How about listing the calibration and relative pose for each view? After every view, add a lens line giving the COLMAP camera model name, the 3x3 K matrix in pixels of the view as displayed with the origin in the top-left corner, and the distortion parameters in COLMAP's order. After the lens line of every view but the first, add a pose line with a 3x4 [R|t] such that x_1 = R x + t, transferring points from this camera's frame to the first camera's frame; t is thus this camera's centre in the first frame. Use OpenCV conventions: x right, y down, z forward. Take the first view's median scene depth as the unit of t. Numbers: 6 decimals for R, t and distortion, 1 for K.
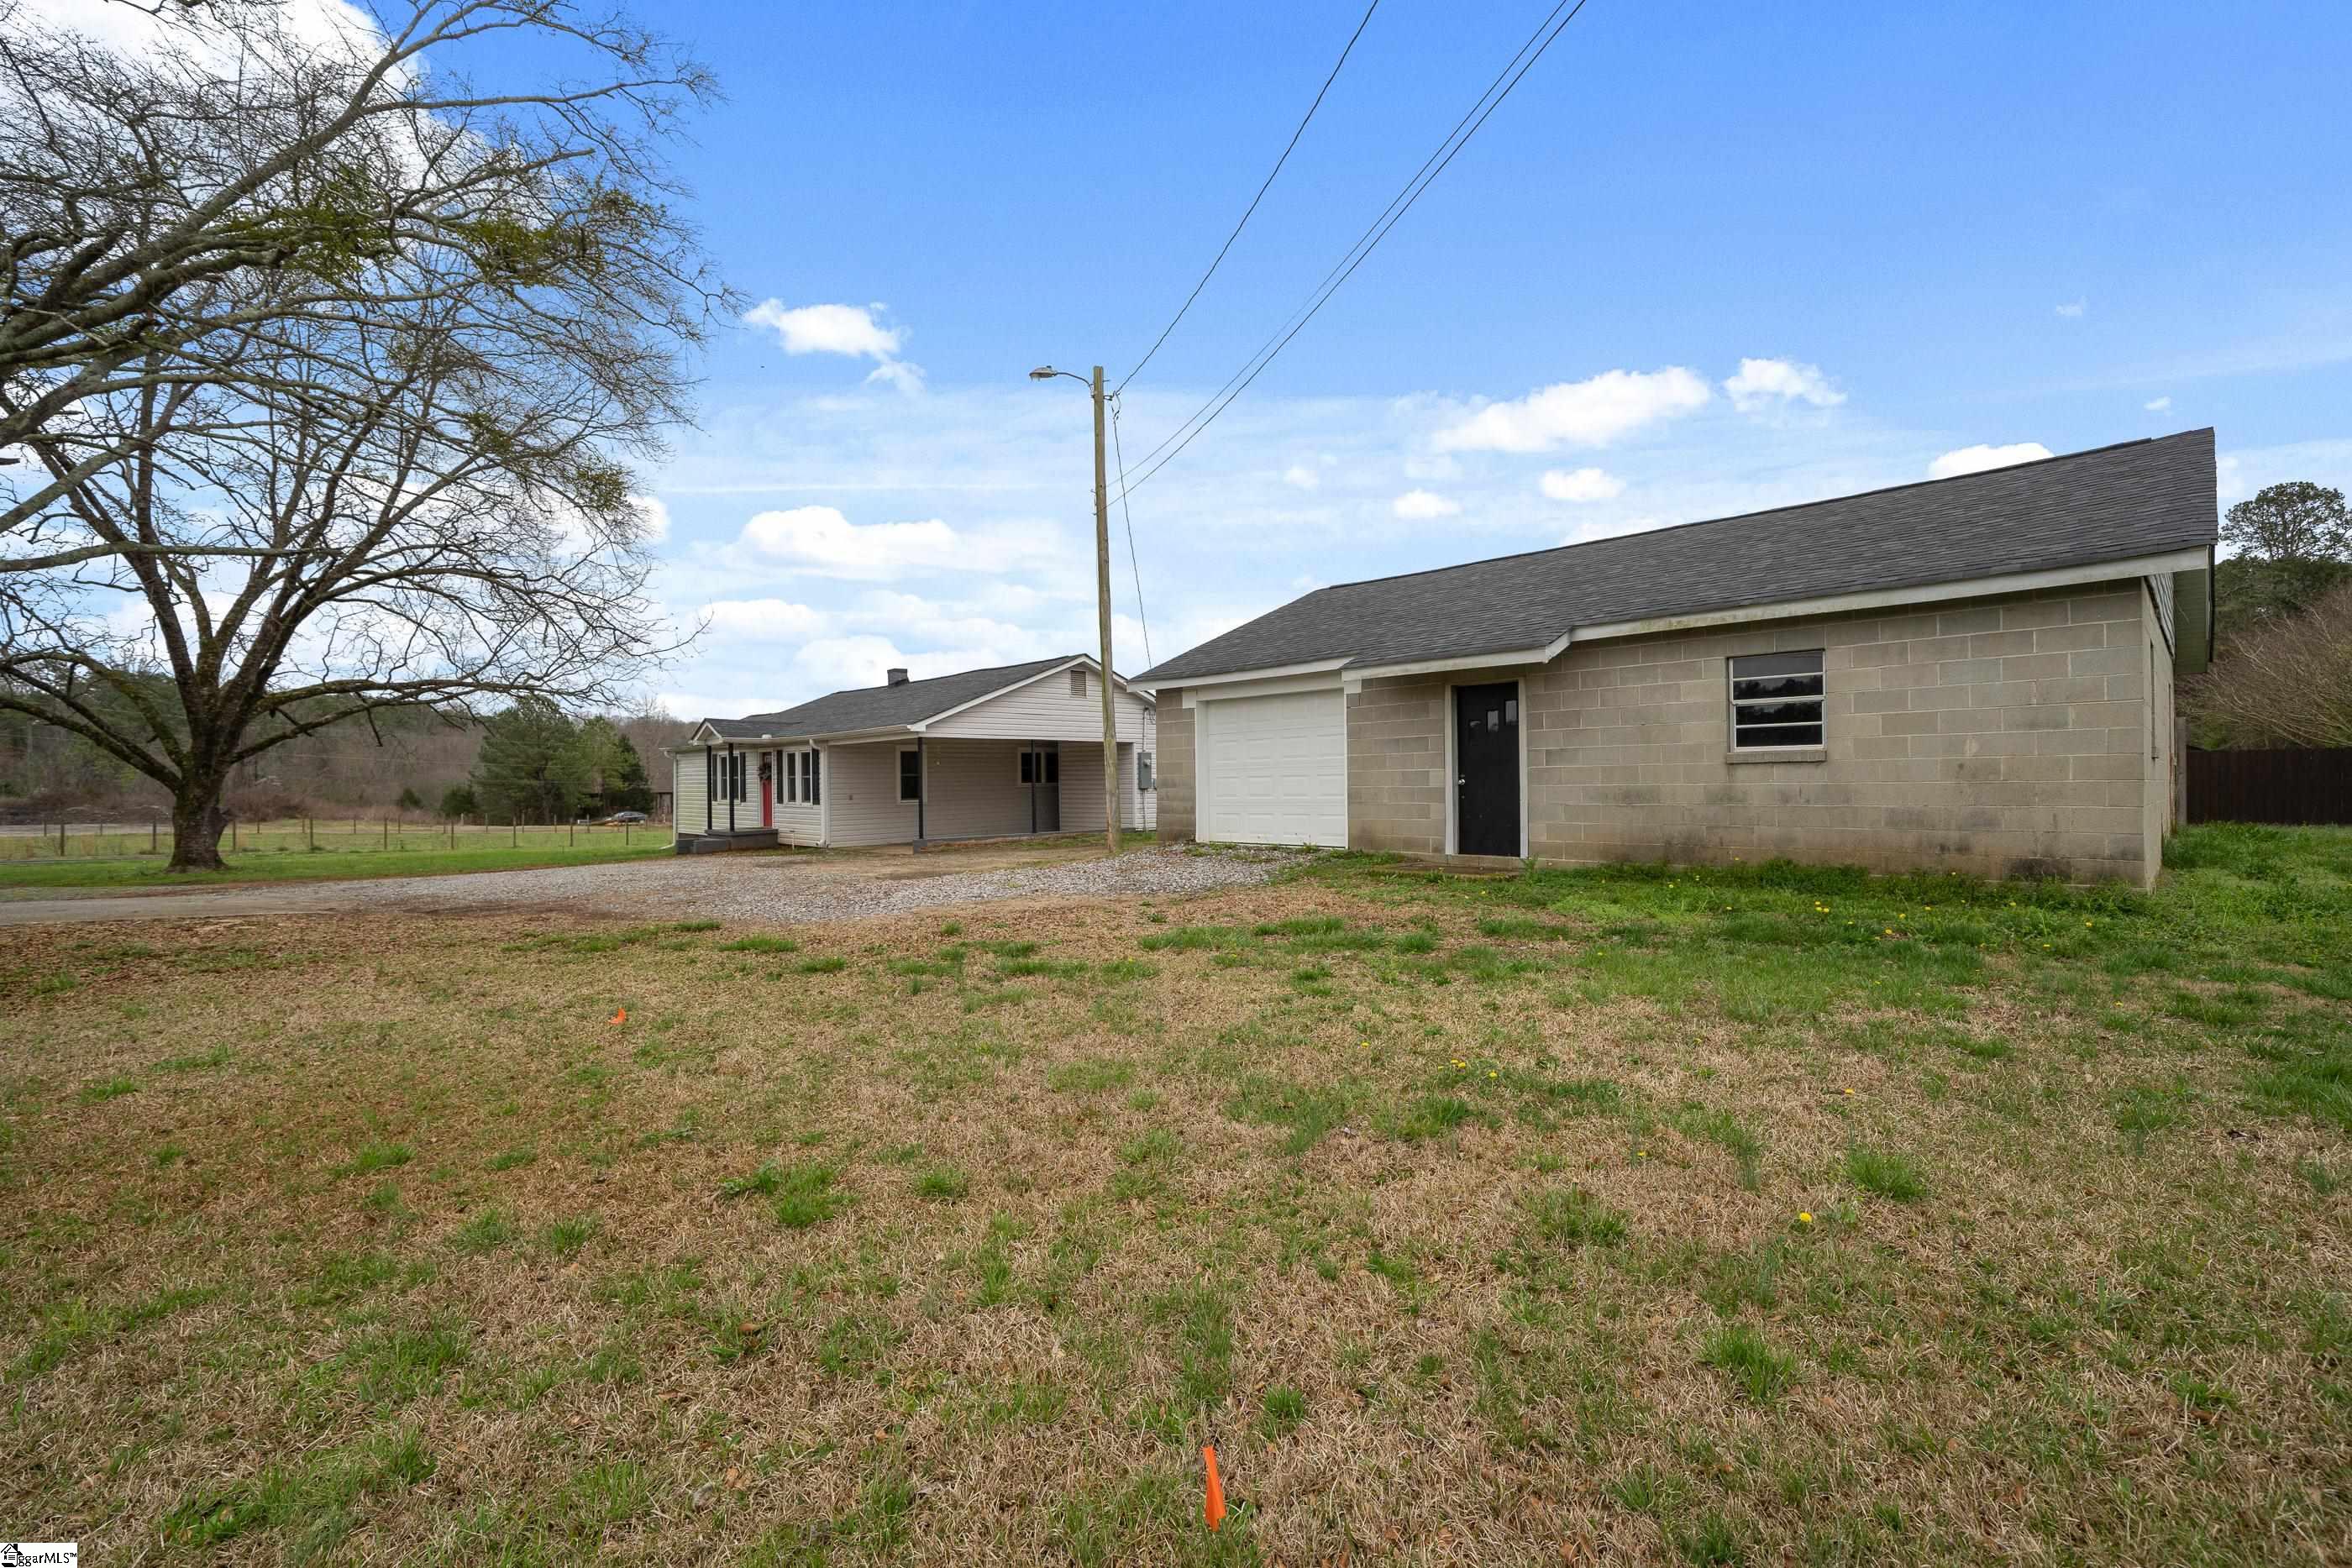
lens RADIAL K [[994.3, 0, 1190.3], [0, 994.3, 745.6], [0, 0, 1]] dist [-0.000499, -0.000103]
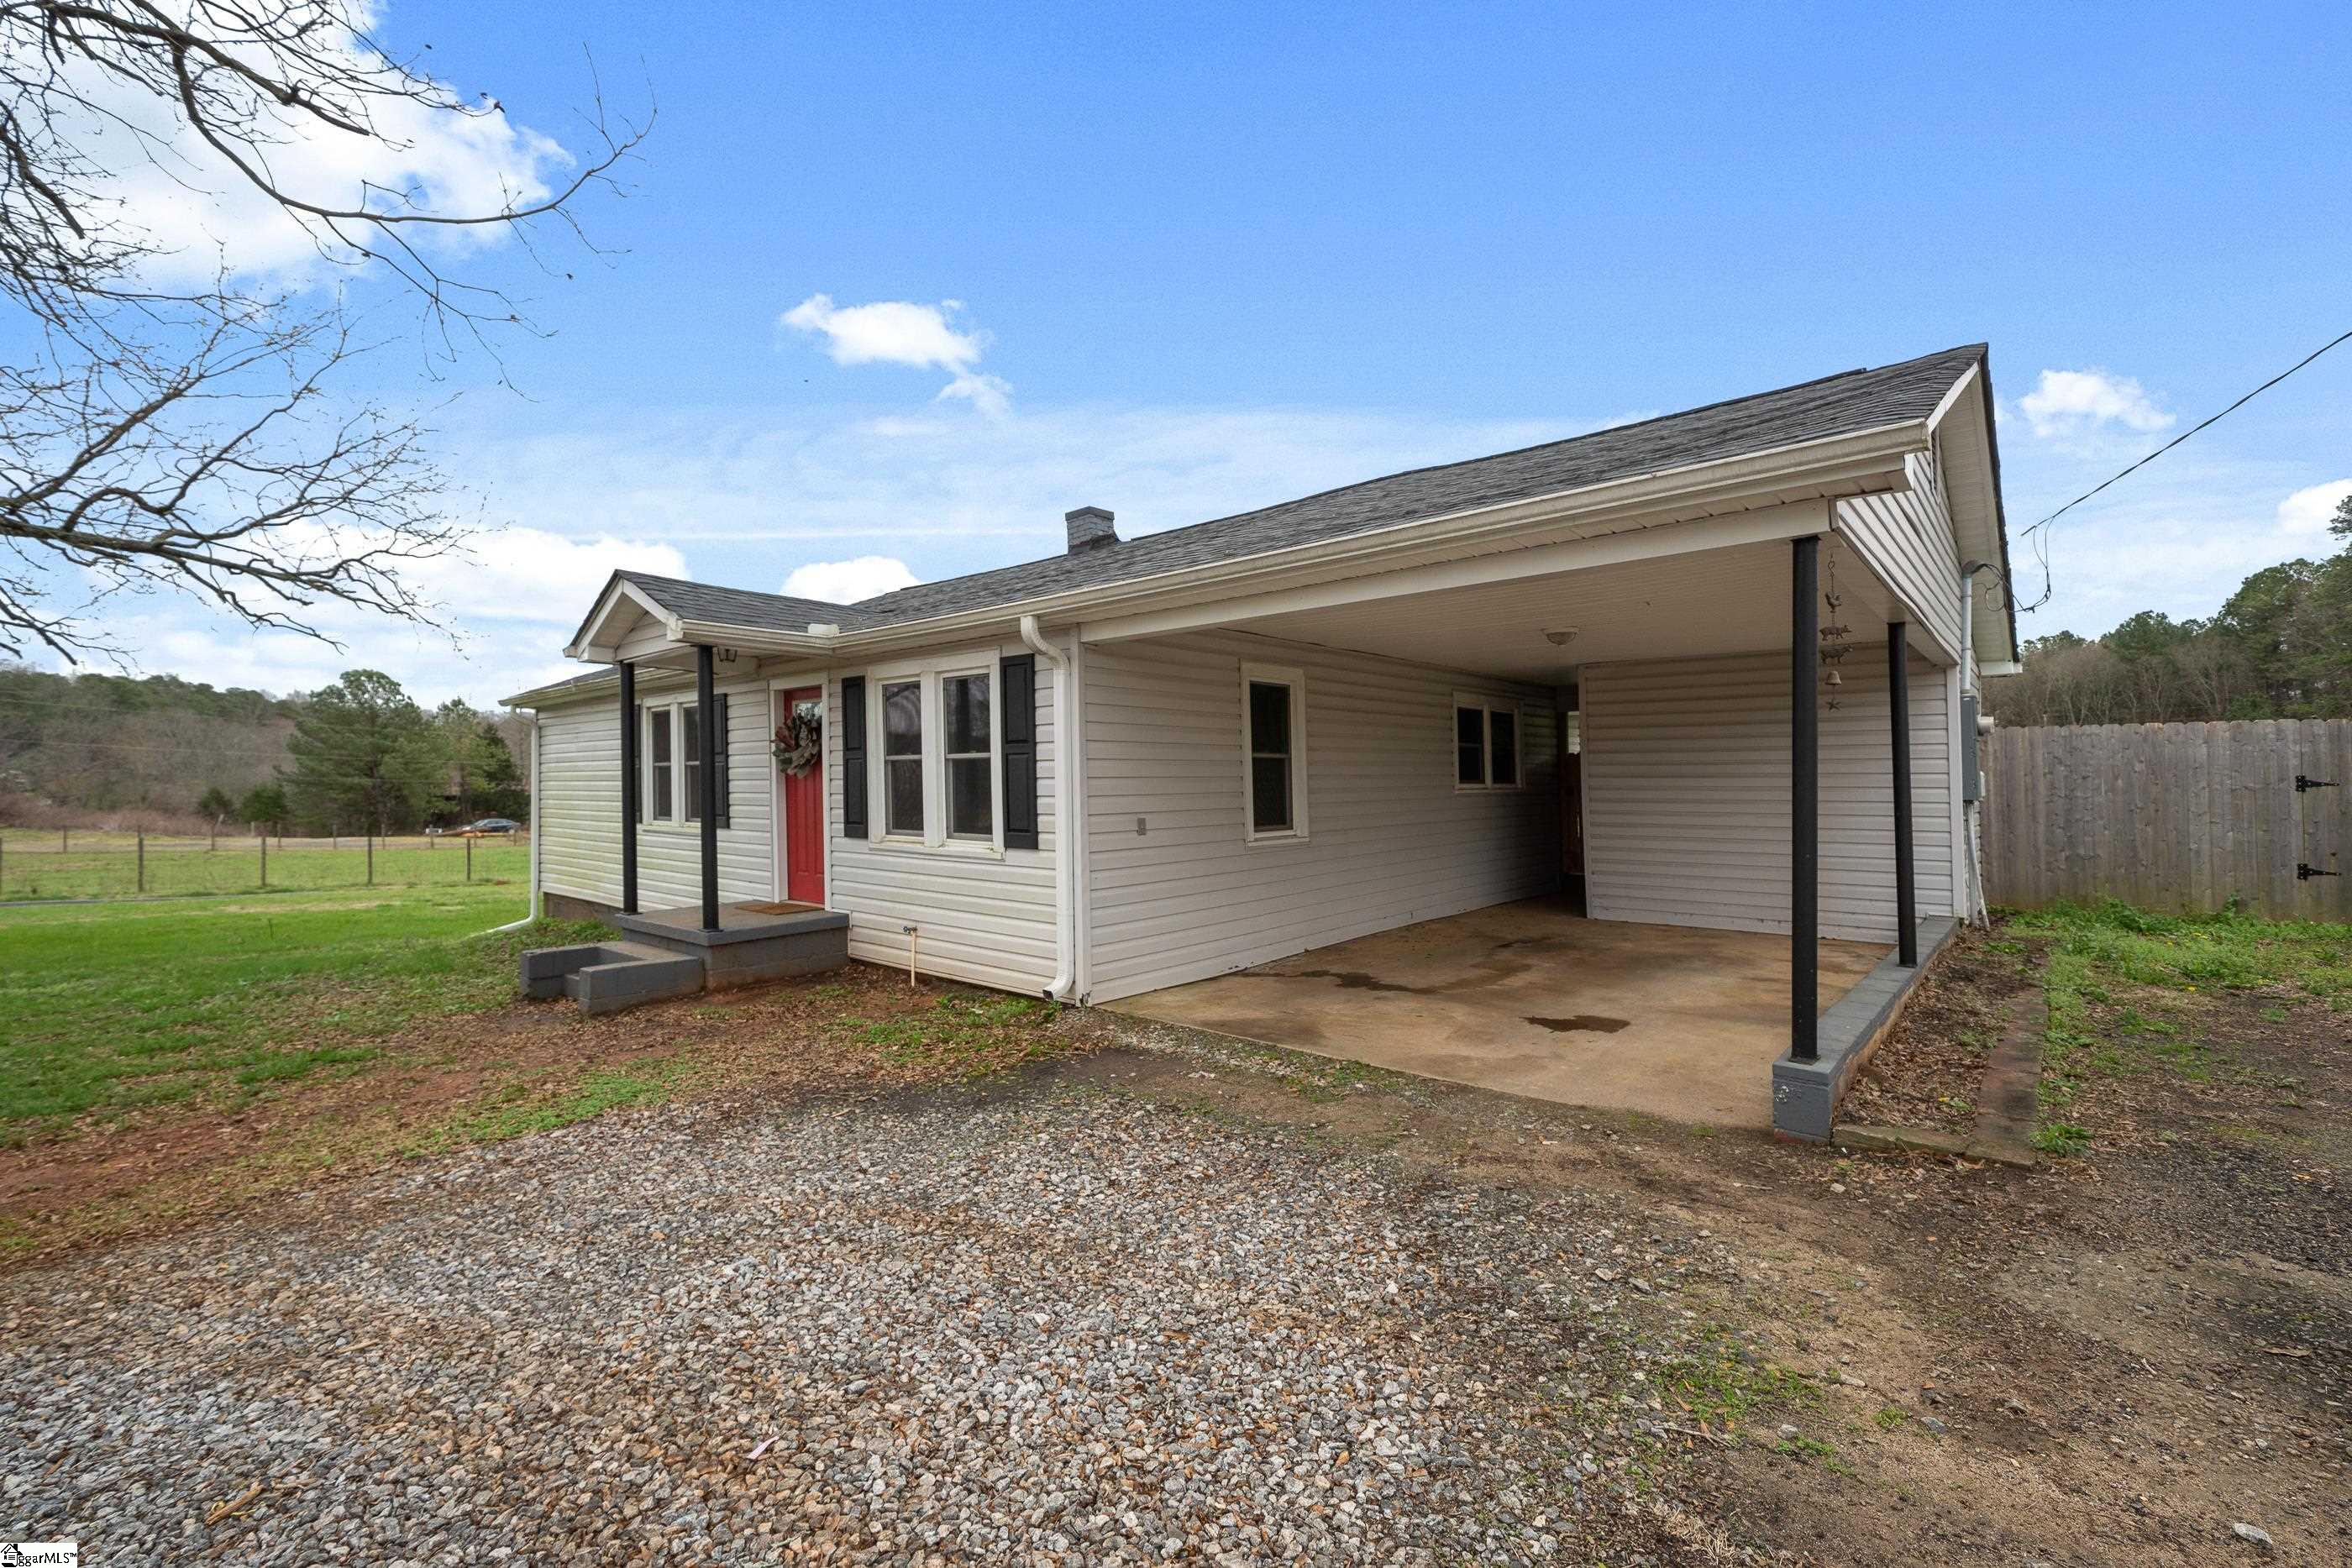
lens RADIAL K [[979.9, 0, 1178.8], [0, 979.9, 765.0], [0, 0, 1]] dist [-0.000403, 0.000006]
pose [[0.996266, 0.009867, 0.085772, -0.099247], [-0.010991, 0.999860, 0.012653, 0.008479], [-0.085635, -0.013548, 0.996234, 0.198260]]
